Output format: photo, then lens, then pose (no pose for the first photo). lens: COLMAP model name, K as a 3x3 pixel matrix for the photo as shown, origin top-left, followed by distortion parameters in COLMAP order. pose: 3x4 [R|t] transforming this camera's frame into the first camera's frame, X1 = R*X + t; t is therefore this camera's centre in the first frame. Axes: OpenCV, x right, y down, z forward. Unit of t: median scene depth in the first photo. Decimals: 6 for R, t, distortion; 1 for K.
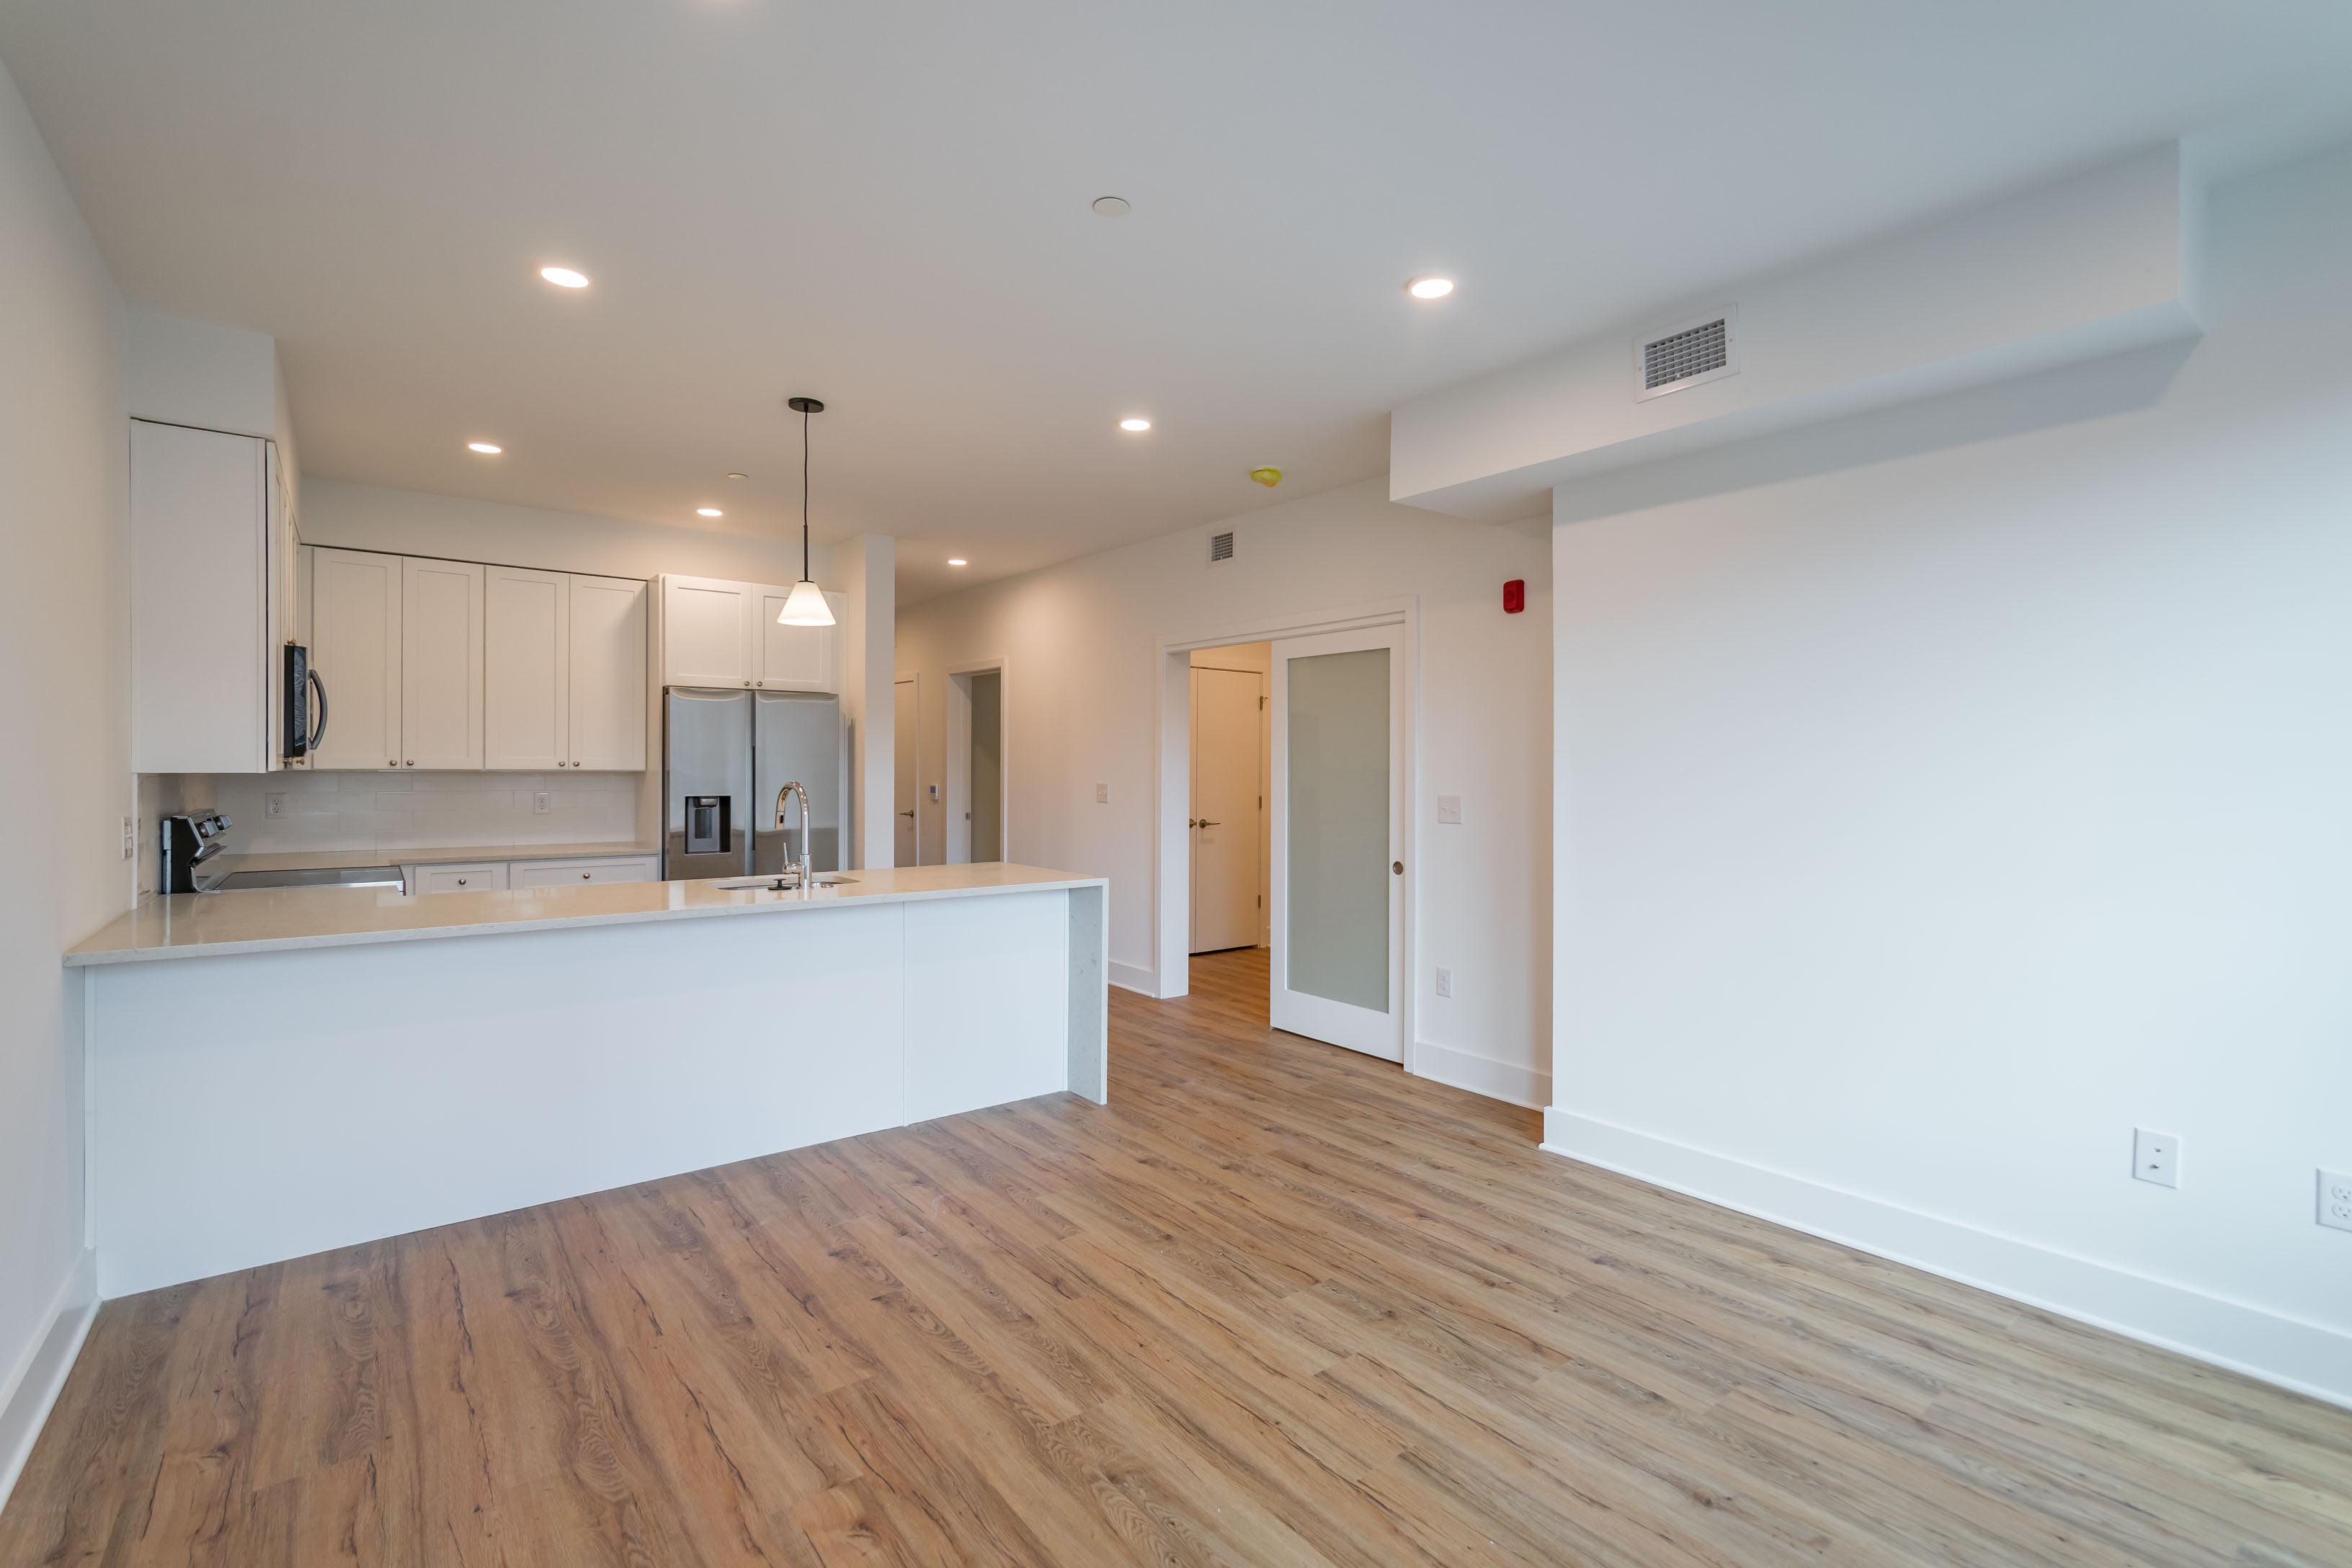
lens RADIAL K [[1049.8, 0, 1198.1], [0, 1049.8, 774.3], [0, 0, 1]] dist [0.002127, 0.000341]
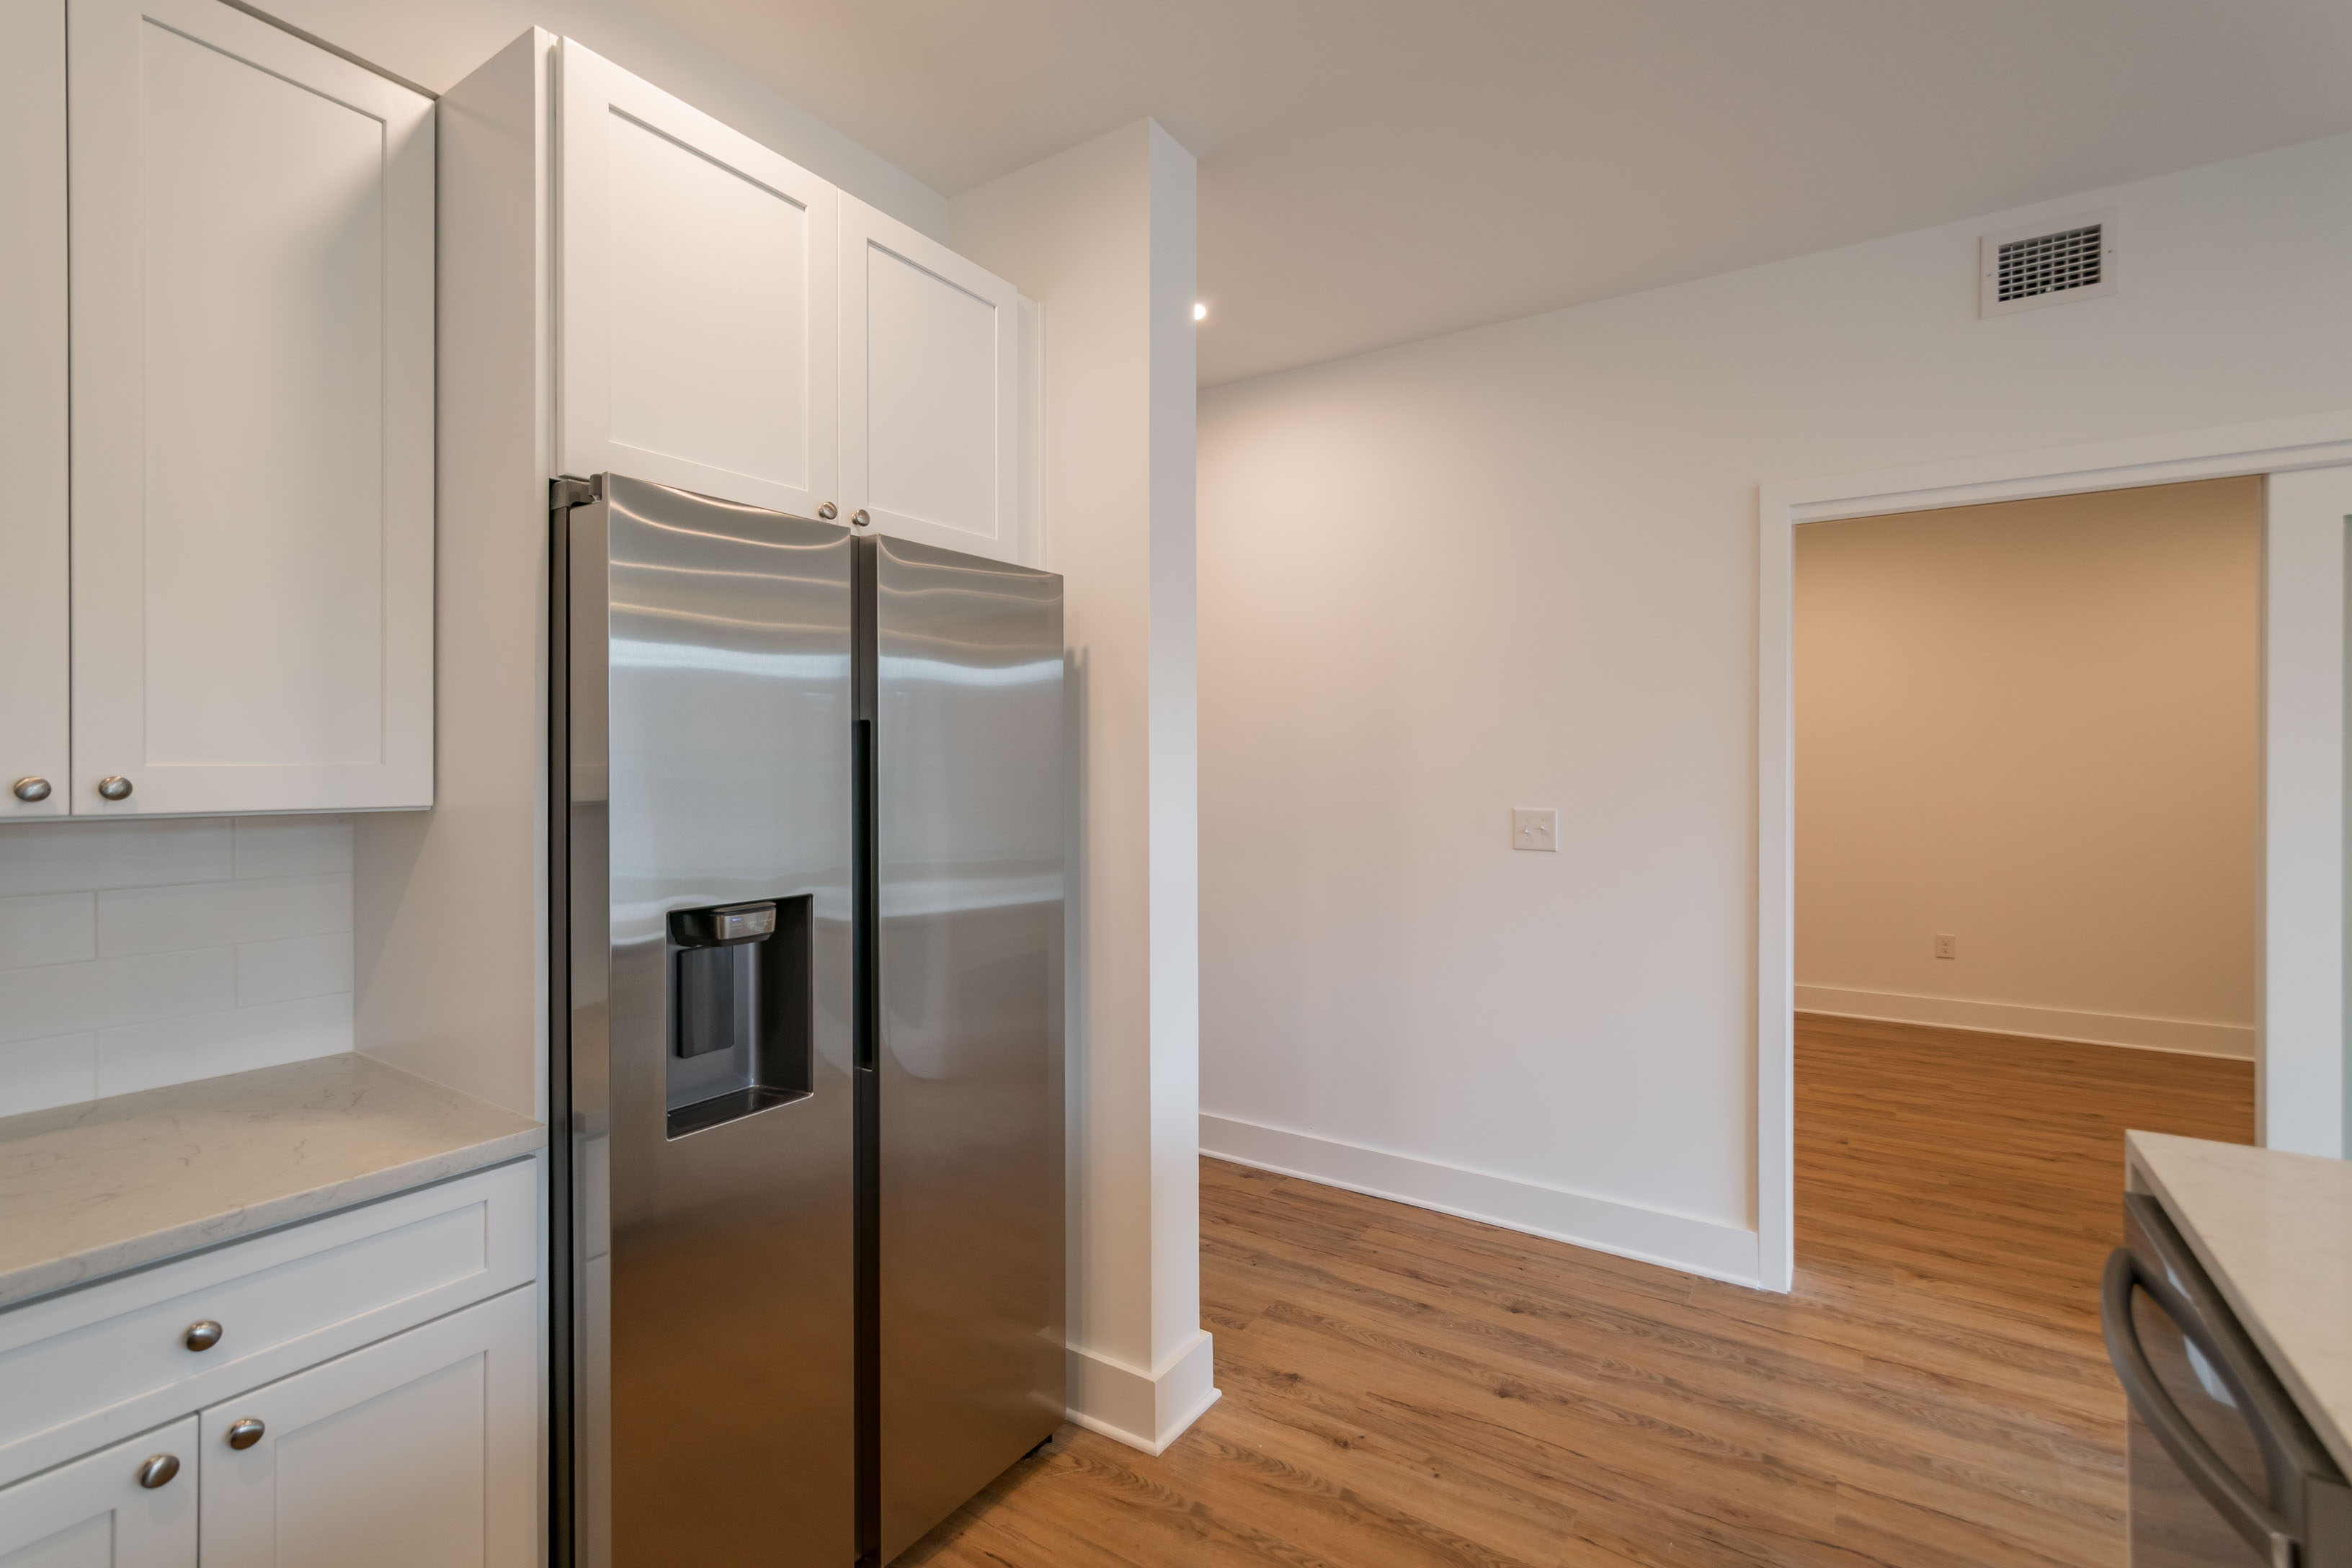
lens RADIAL K [[1037.2, 0, 1207.0], [0, 1037.2, 767.0], [0, 0, 1]] dist [0.000301, 0.000441]
pose [[0.944832, -0.006305, 0.327494, -0.636271], [0.007323, 0.999971, -0.001874, -0.017994], [-0.327473, 0.004168, 0.944851, 1.023517]]
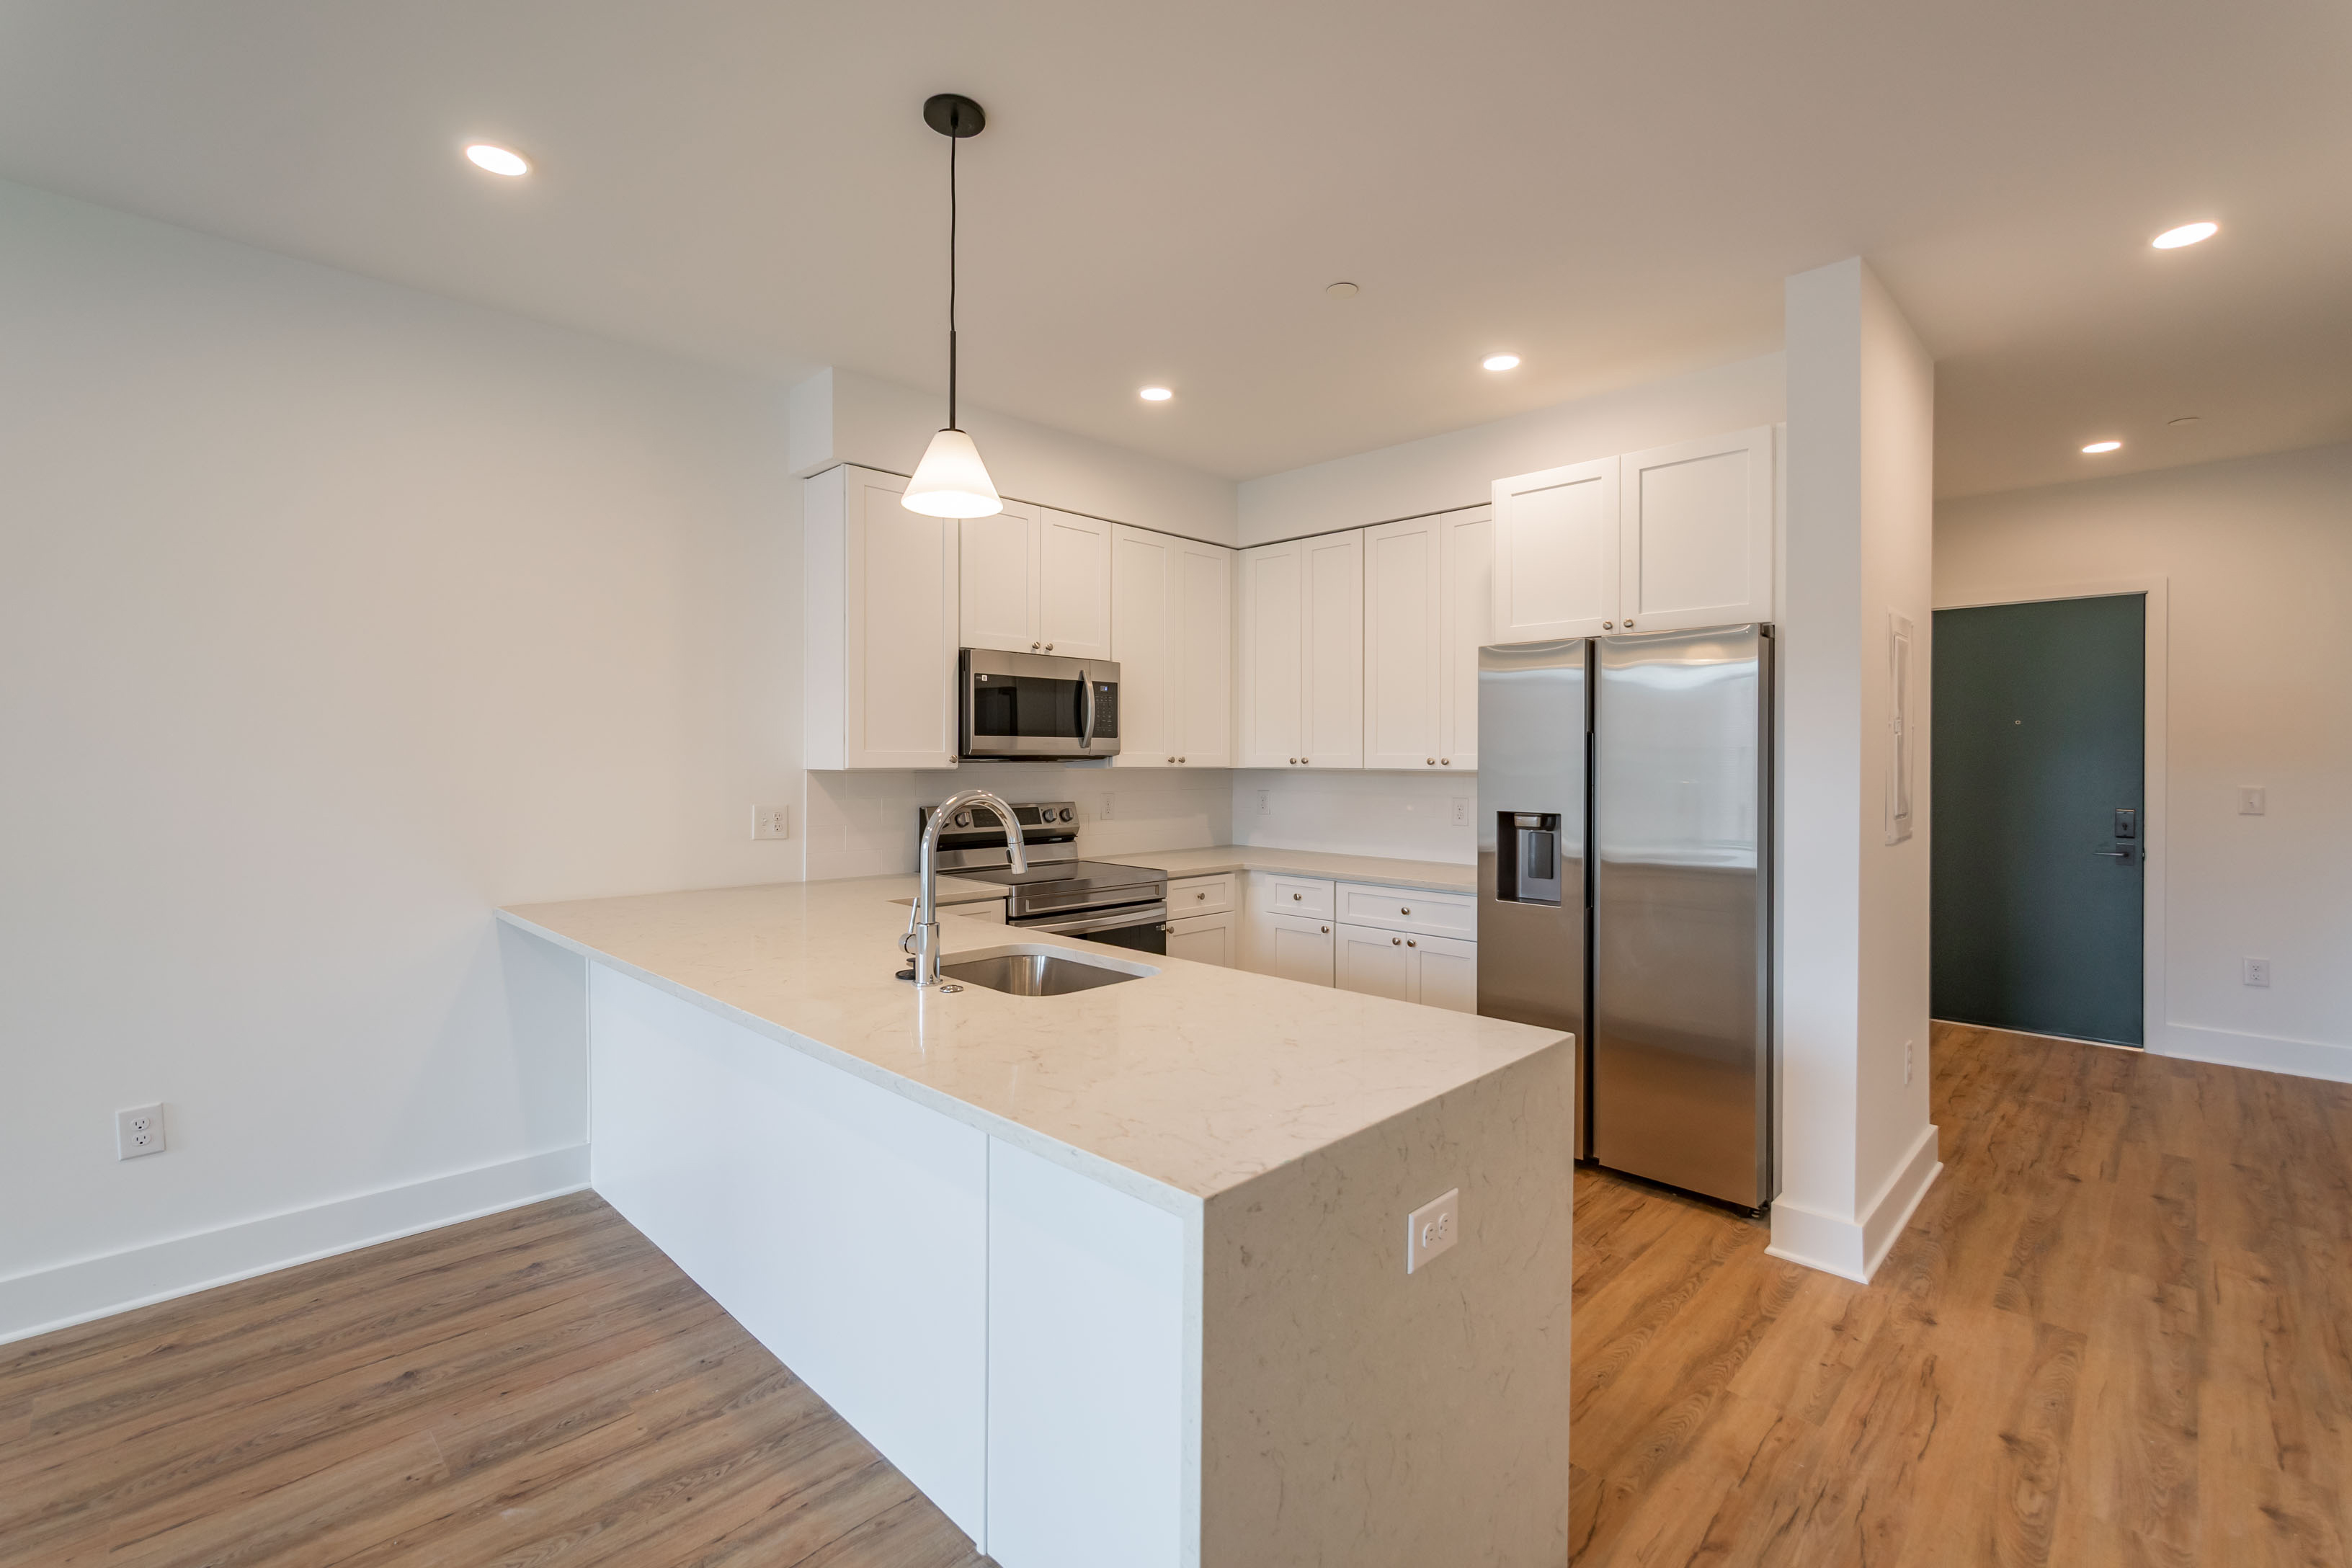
lens RADIAL K [[1029.5, 0, 1170.1], [0, 1029.5, 759.2], [0, 0, 1]] dist [-0.000638, 0.001396]
pose [[0.117930, -0.005838, -0.993005, 0.177402], [-0.009416, 0.999931, -0.006997, -0.006709], [0.992977, 0.010175, 0.117867, 1.027782]]
